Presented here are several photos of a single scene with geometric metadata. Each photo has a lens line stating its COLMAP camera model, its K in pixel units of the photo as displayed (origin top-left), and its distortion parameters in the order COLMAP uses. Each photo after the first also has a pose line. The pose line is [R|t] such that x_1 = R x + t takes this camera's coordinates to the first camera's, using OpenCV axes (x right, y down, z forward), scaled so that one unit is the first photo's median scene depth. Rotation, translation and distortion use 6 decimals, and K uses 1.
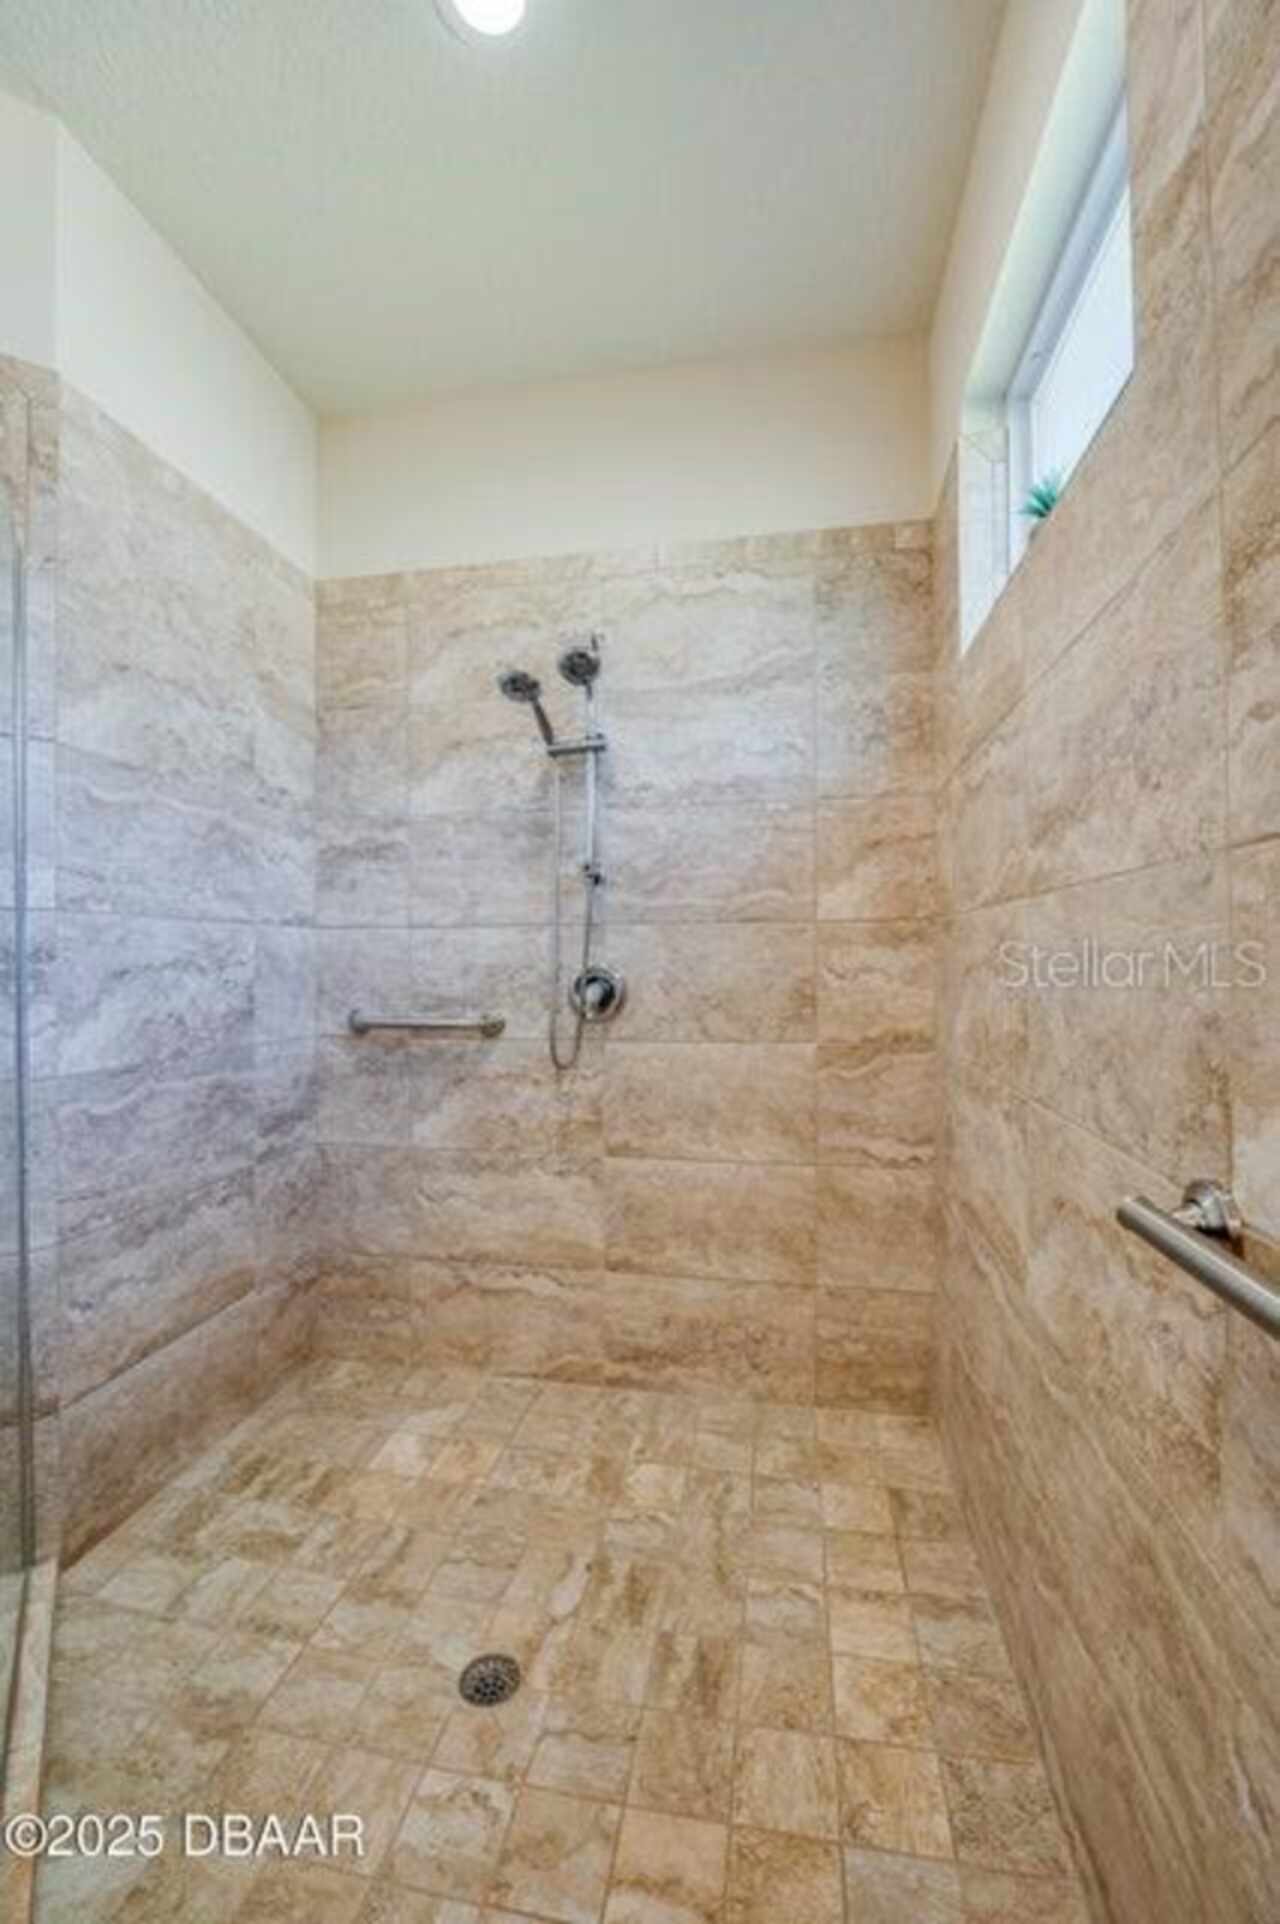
lens RADIAL K [[749.2, 0, 640.0], [0, 749.2, 962.0], [0, 0, 1]] dist [-0.018113, -0.000083]
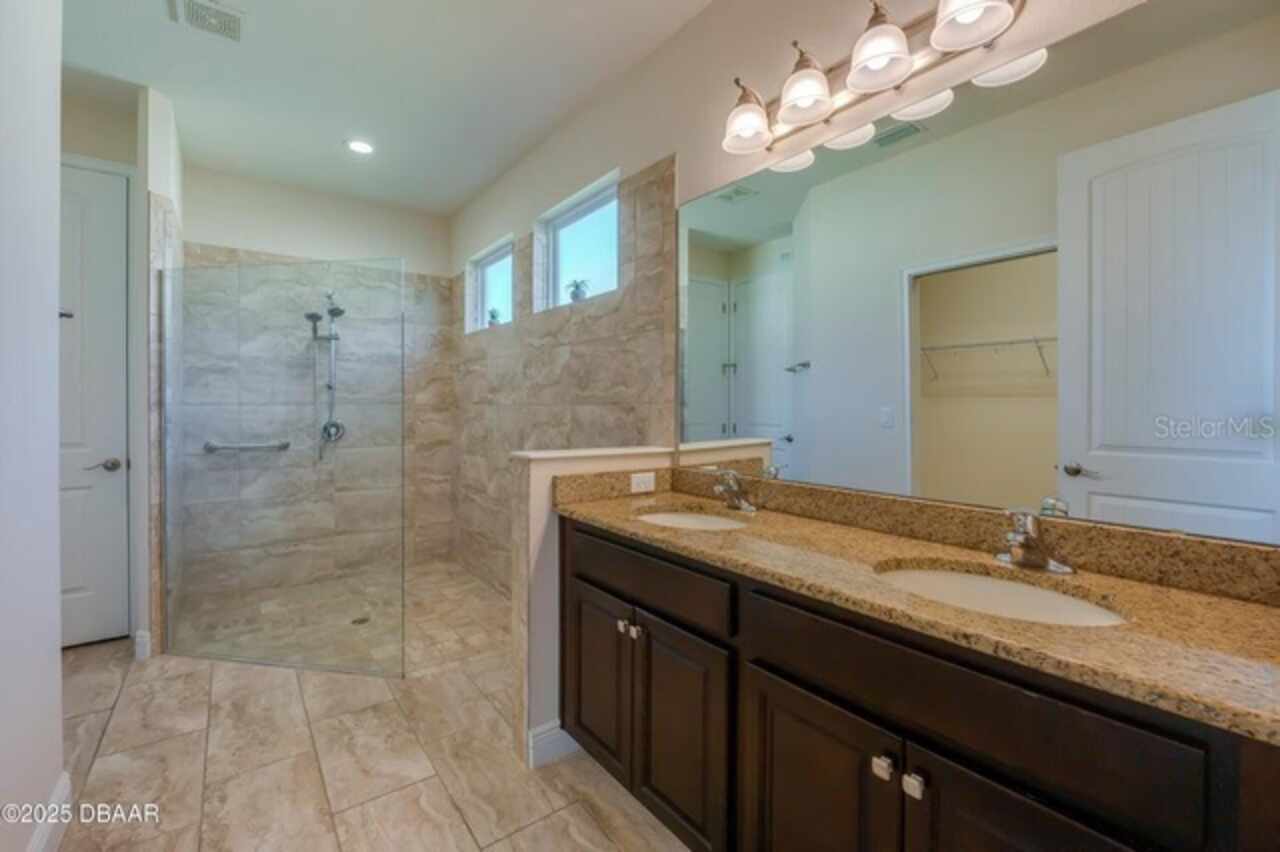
lens RADIAL K [[533.7, 0, 614.7], [0, 533.7, 404.7], [0, 0, 1]] dist [-0.015886, 0.000104]
pose [[0.677287, 0.004602, 0.735705, -0.784046], [-0.000643, 0.999984, -0.005663, -0.040358], [-0.735719, 0.003362, 0.677279, -1.026981]]
